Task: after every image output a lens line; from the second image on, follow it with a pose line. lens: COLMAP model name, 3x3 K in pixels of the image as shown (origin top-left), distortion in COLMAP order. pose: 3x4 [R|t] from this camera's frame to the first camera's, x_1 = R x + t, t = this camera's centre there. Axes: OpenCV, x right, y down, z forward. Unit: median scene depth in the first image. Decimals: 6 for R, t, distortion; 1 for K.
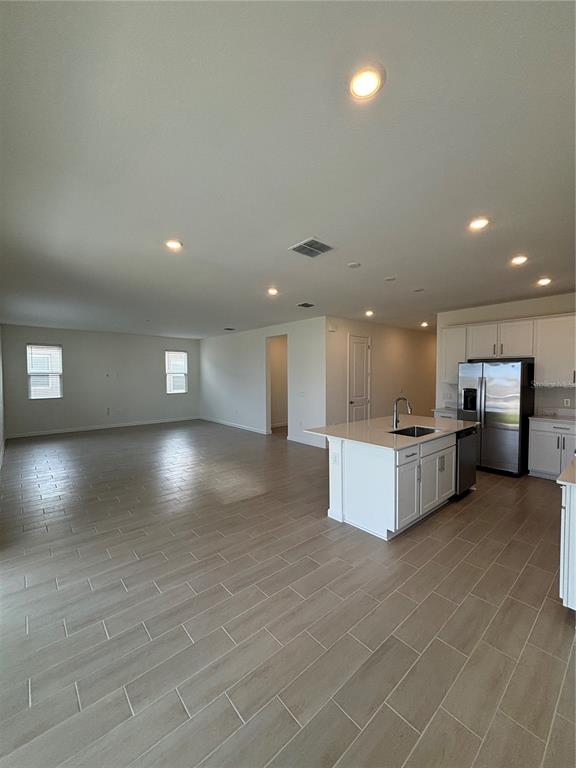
lens RADIAL K [[308.7, 0, 287.5], [0, 308.7, 384.9], [0, 0, 1]] dist [0.001129, -0.000359]
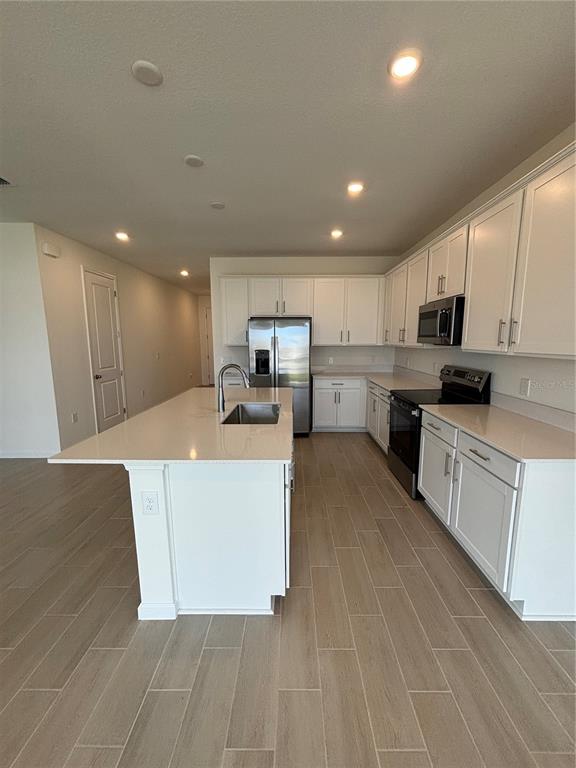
lens RADIAL K [[308.7, 0, 292.2], [0, 308.7, 389.2], [0, 0, 1]] dist [0.001129, -0.000359]
pose [[0.658482, -0.118676, 0.743180, -0.017852], [0.026364, 0.990520, 0.134814, 0.006358], [-0.752134, -0.069179, 0.655369, 0.339118]]
